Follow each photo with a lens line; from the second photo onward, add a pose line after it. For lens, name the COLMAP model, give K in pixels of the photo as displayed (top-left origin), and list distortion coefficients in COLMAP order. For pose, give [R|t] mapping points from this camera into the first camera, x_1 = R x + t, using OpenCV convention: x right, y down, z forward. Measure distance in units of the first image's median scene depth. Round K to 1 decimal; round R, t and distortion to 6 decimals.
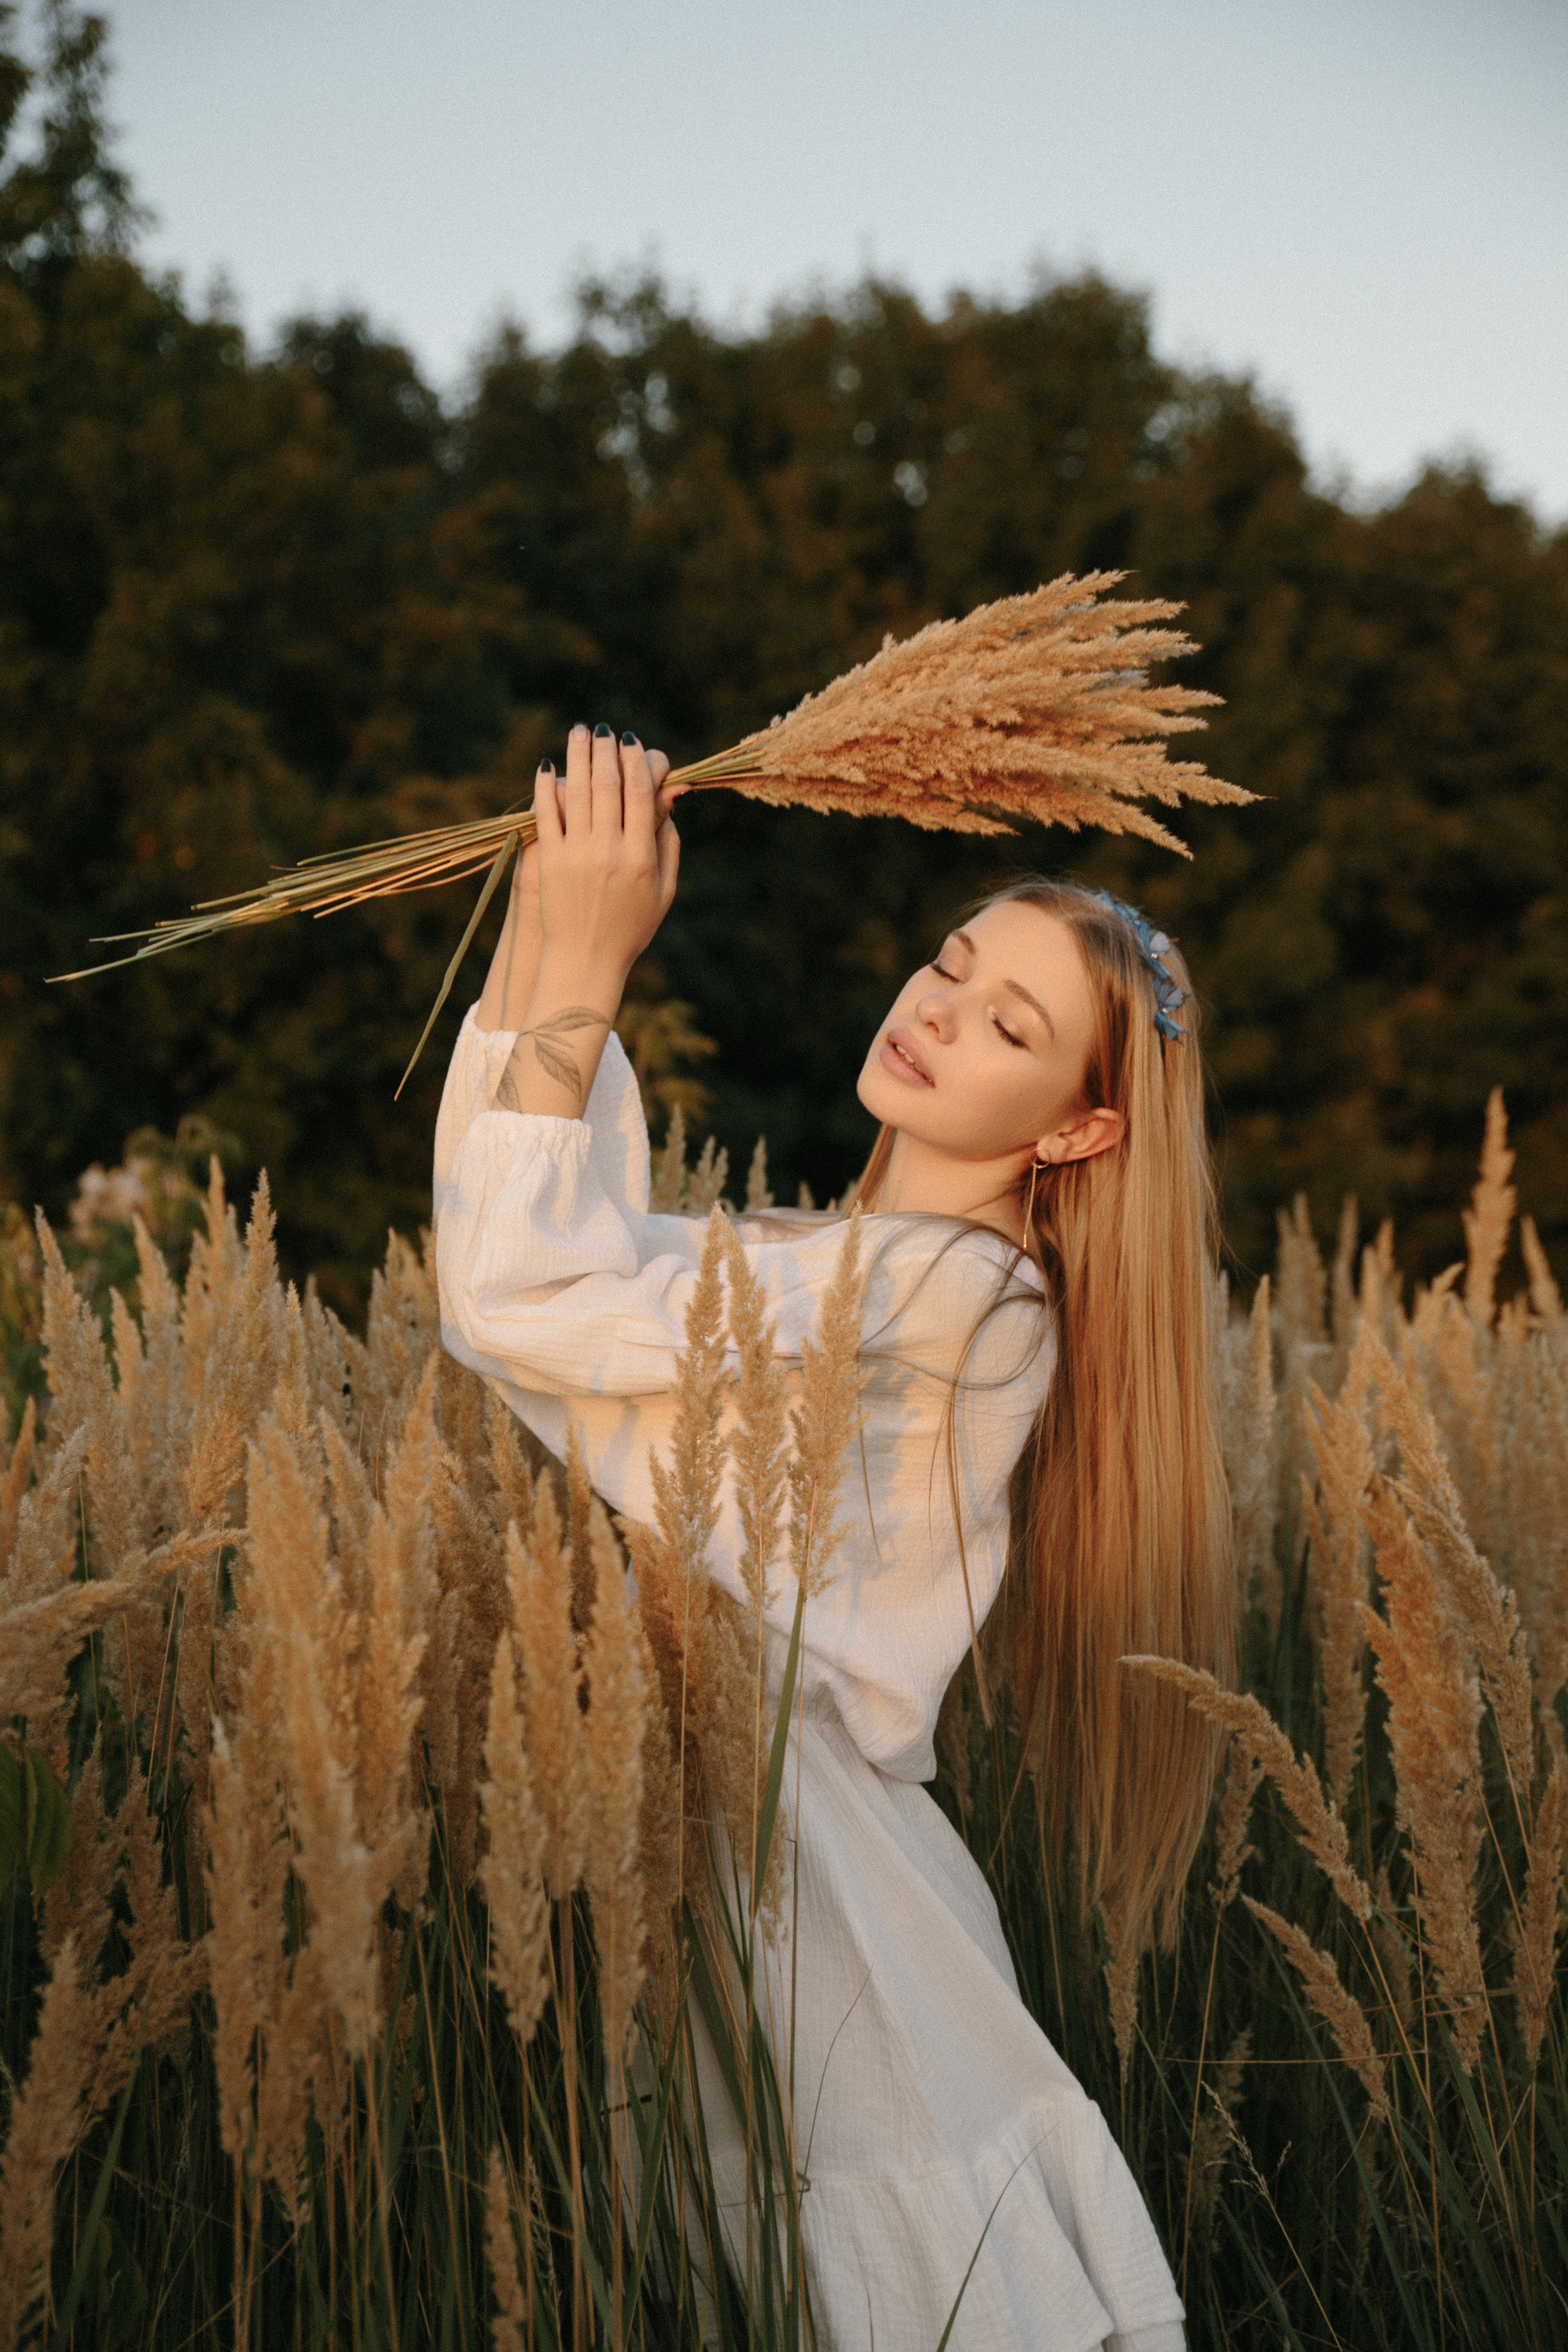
lens RADIAL K [[3200.4, 0, 784.0], [0, 3200.4, 1176.0], [0, 0, 1]] dist [0.093036, -0.039194]
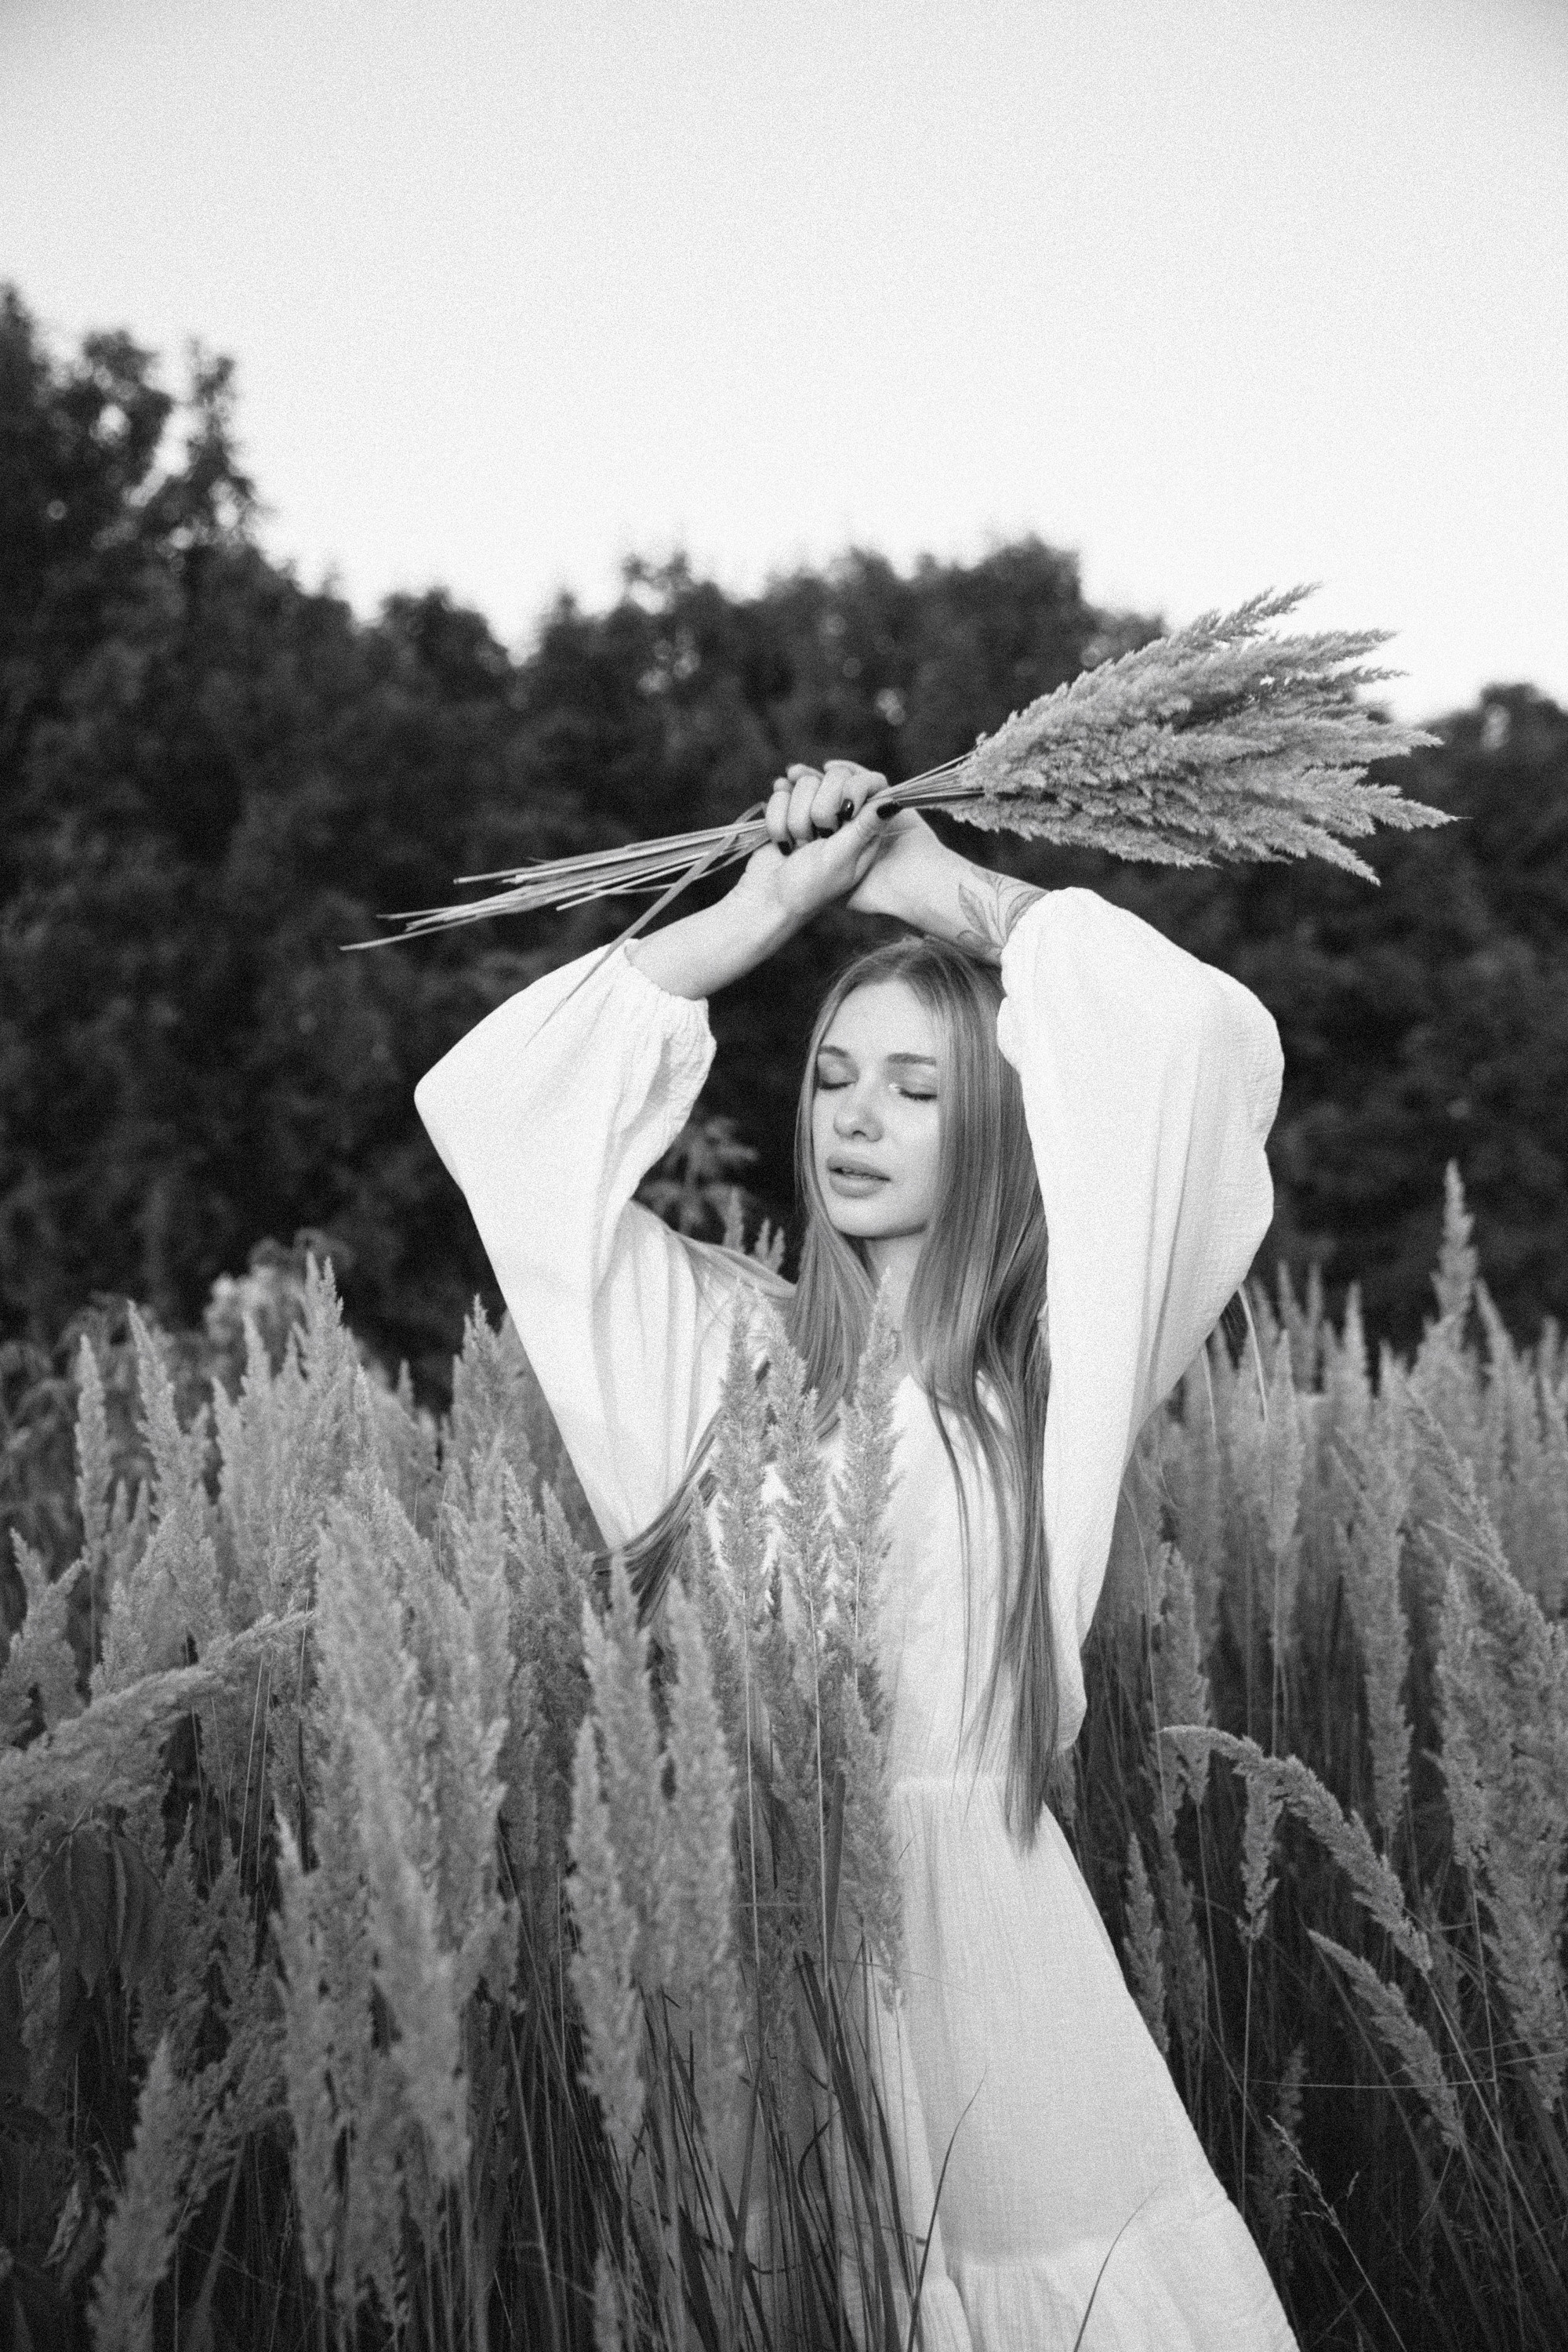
lens RADIAL K [[2543.6, 0, 775.5], [0, 2543.6, 1154.0], [0, 0, 1]] dist [0.008286, 0.035941]
pose [[0.999406, -0.033367, -0.008609, -0.012007], [0.032913, 0.998286, -0.048398, 0.007769], [0.010210, 0.048086, 0.998791, 0.152246]]
